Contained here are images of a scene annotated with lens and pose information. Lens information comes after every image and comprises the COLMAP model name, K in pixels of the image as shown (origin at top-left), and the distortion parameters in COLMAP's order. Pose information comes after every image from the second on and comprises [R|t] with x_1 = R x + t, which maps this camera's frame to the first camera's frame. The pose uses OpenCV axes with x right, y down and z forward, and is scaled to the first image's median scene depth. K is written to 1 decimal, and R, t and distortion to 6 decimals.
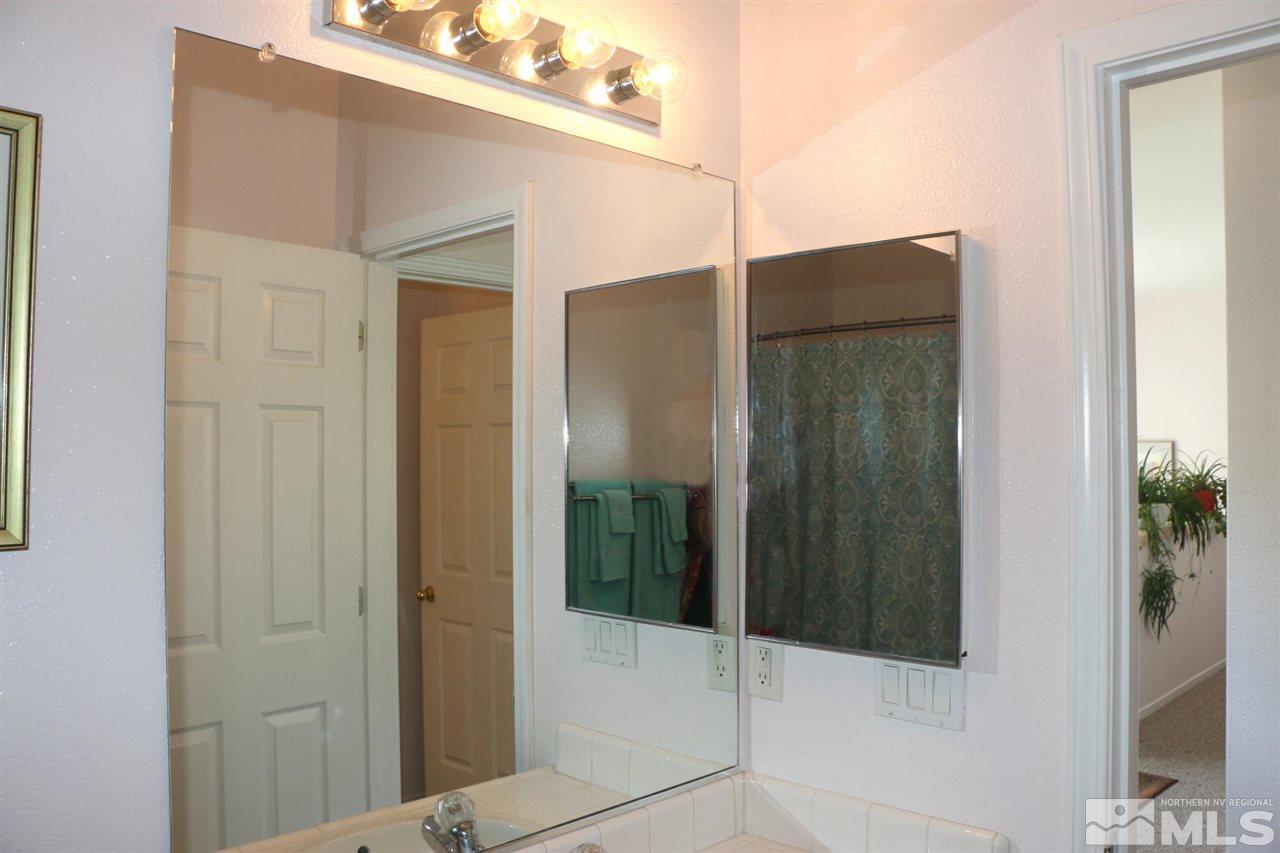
lens RADIAL K [[1042.9, 0, 640.0], [0, 1042.9, 426.5], [0, 0, 1]] dist [-0.183949, 0.153083]
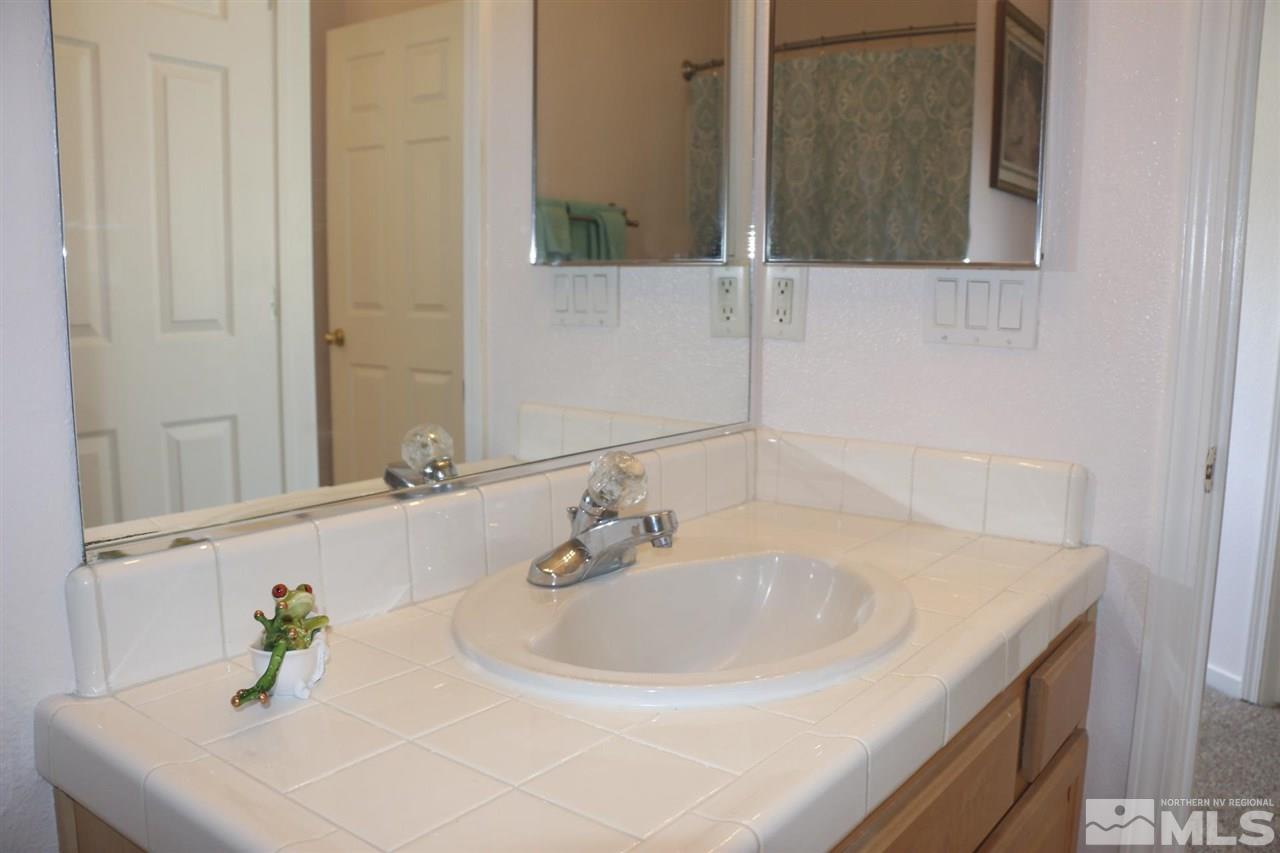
lens RADIAL K [[1042.9, 0, 640.0], [0, 1042.9, 426.5], [0, 0, 1]] dist [-0.183949, 0.153083]
pose [[0.993729, -0.002398, 0.111785, -0.066631], [-0.016063, 0.986337, 0.163953, 0.140320], [-0.110651, -0.164721, 0.980114, 0.111772]]
